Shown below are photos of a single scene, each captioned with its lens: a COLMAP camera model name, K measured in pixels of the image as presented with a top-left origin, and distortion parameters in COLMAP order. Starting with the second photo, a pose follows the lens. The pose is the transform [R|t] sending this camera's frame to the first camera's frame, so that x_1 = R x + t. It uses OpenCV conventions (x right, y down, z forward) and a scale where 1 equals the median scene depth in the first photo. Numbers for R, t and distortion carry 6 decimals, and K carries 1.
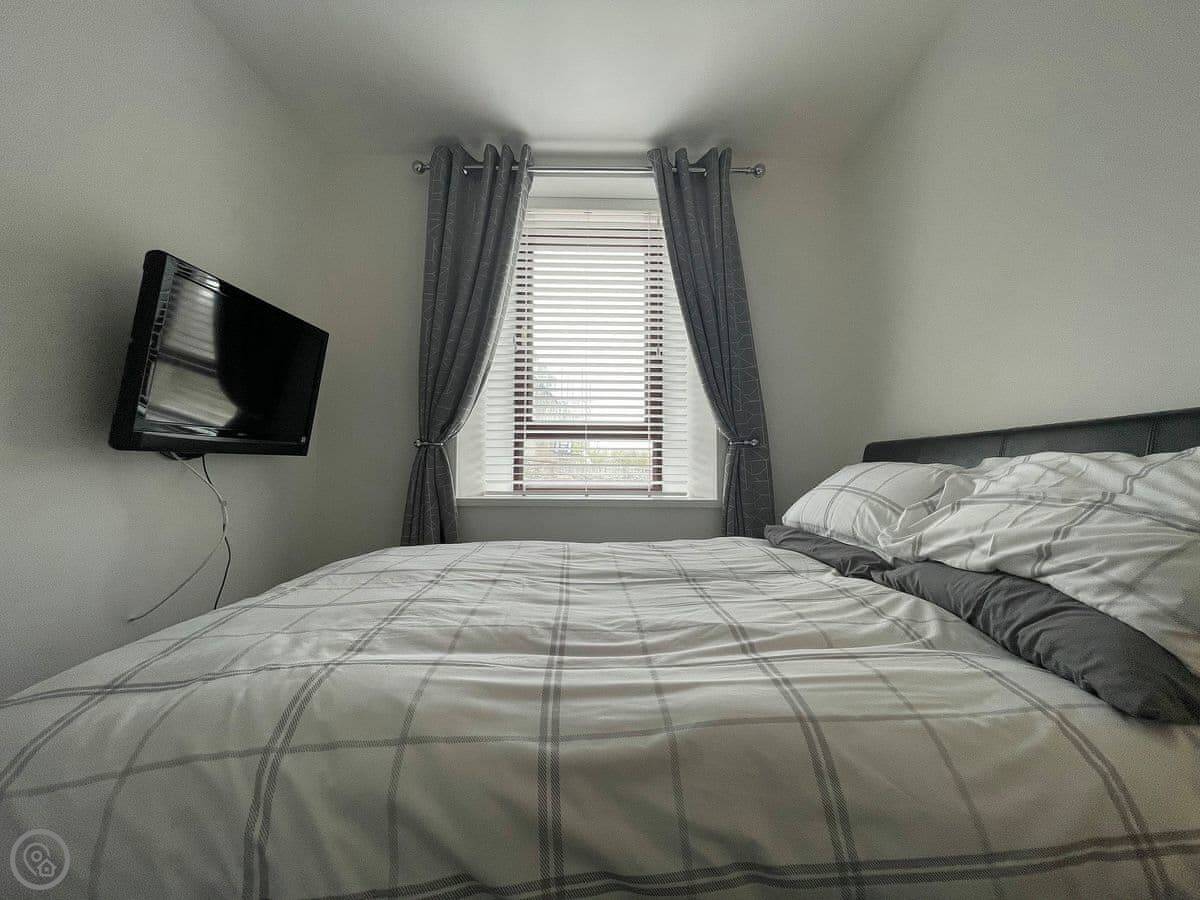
lens RADIAL K [[483.2, 0, 600.0], [0, 483.2, 450.0], [0, 0, 1]] dist [-0.012852, 0.000181]
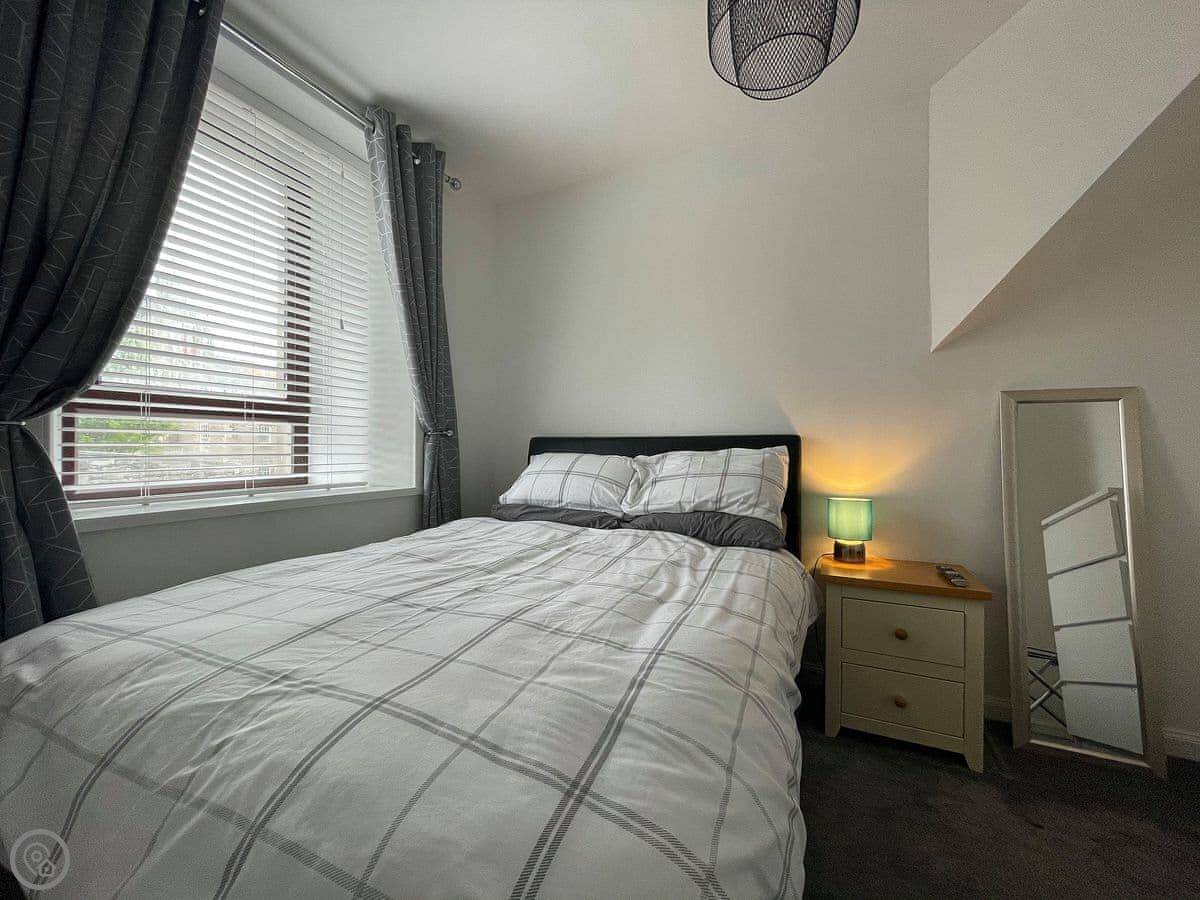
lens RADIAL K [[483.2, 0, 600.0], [0, 483.2, 450.0], [0, 0, 1]] dist [-0.012852, 0.000181]
pose [[0.431752, -0.004843, 0.901980, -0.524815], [-0.037609, 0.999019, 0.023366, -0.016188], [-0.901208, -0.044011, 0.431146, 0.210931]]
